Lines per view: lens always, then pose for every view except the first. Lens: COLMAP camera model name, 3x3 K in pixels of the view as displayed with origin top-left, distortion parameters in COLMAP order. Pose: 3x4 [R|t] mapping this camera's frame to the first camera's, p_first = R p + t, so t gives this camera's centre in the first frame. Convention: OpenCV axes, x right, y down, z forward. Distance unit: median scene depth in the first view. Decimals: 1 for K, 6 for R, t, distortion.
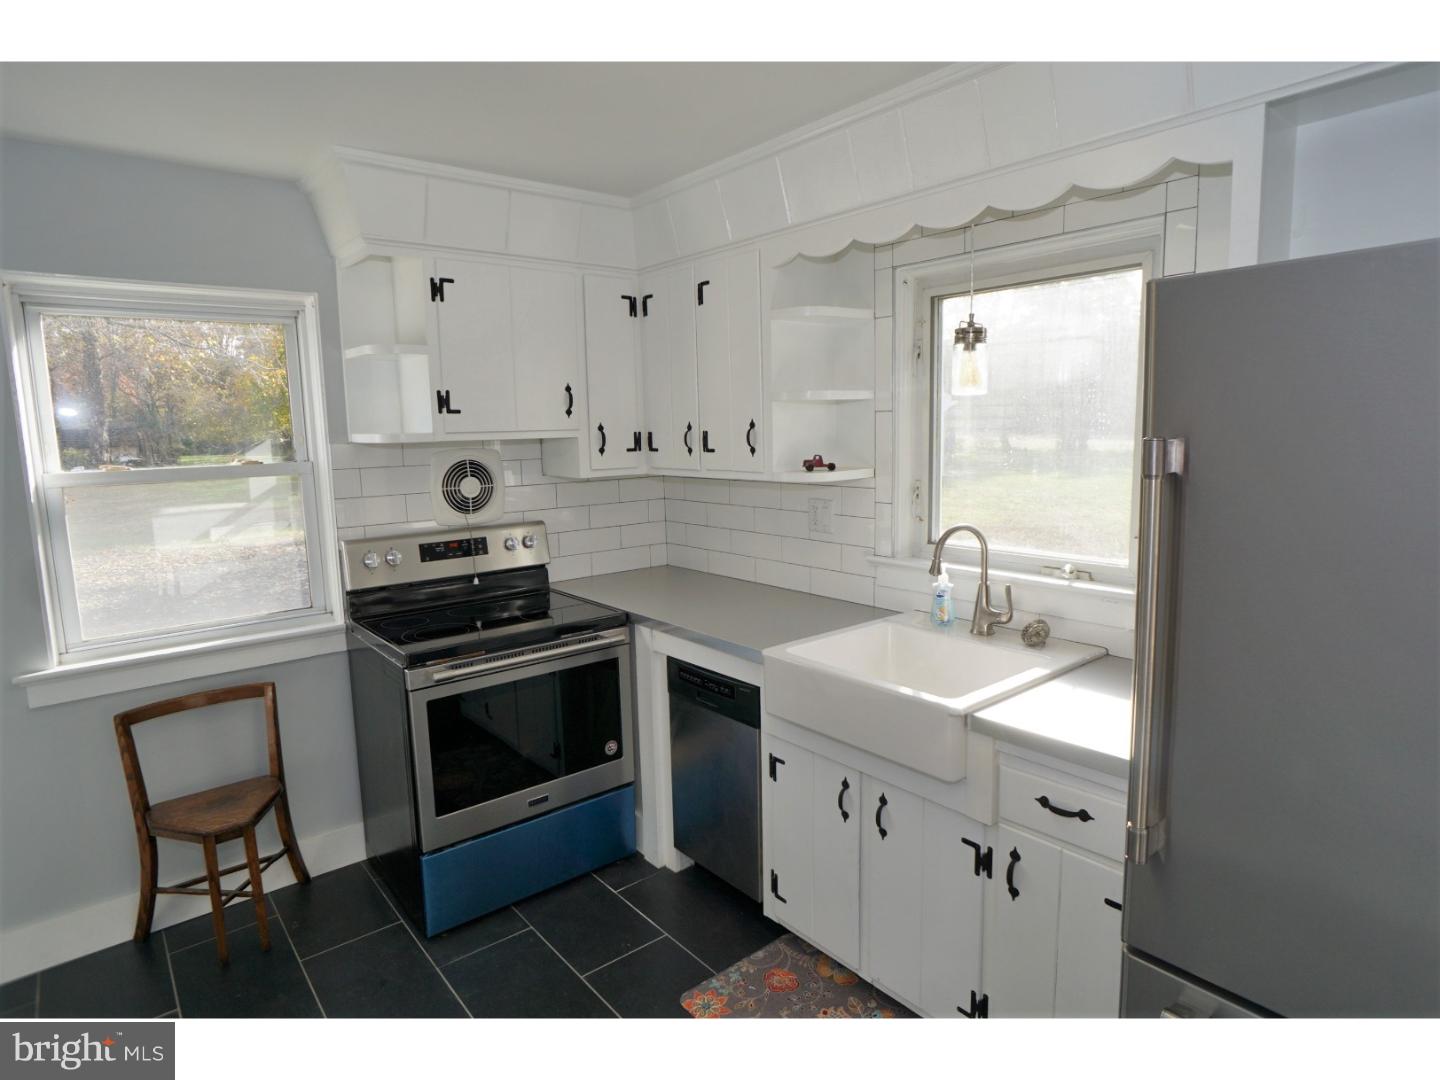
lens RADIAL K [[856.9, 0, 714.0], [0, 856.9, 547.1], [0, 0, 1]] dist [0.050412, 0.000860]
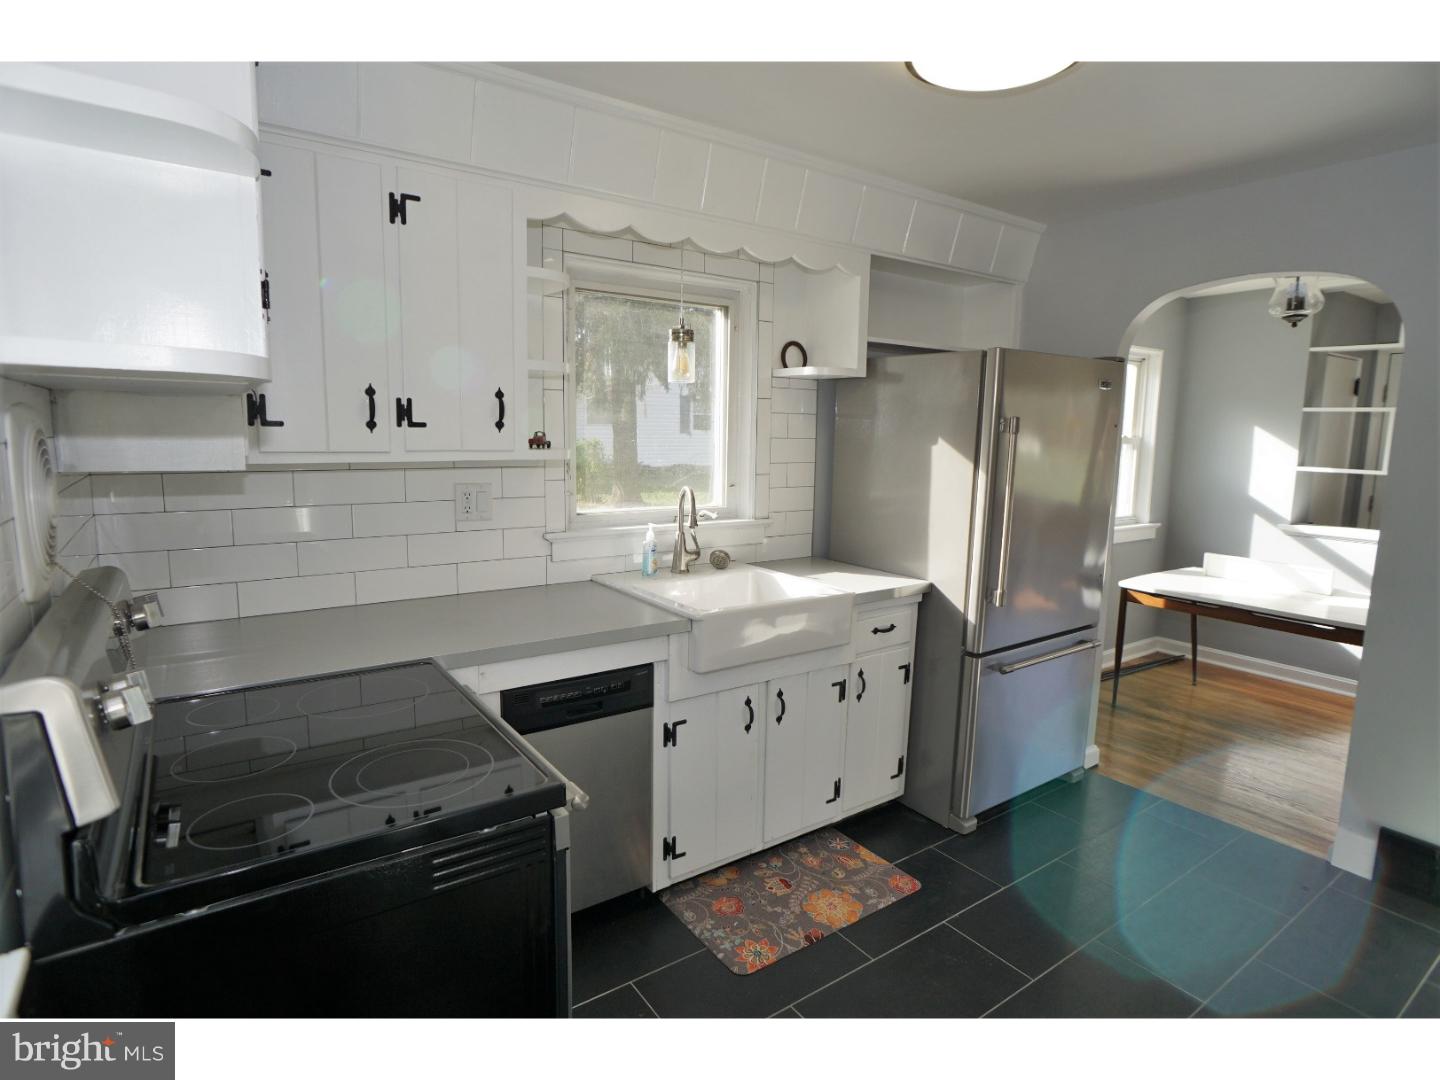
lens RADIAL K [[856.9, 0, 714.0], [0, 856.9, 547.1], [0, 0, 1]] dist [0.050412, 0.000860]
pose [[0.020316, -0.118129, 0.992790, -0.906647], [0.128326, 0.985090, 0.114586, -0.072441], [-0.991524, 0.125073, 0.035173, 0.874227]]
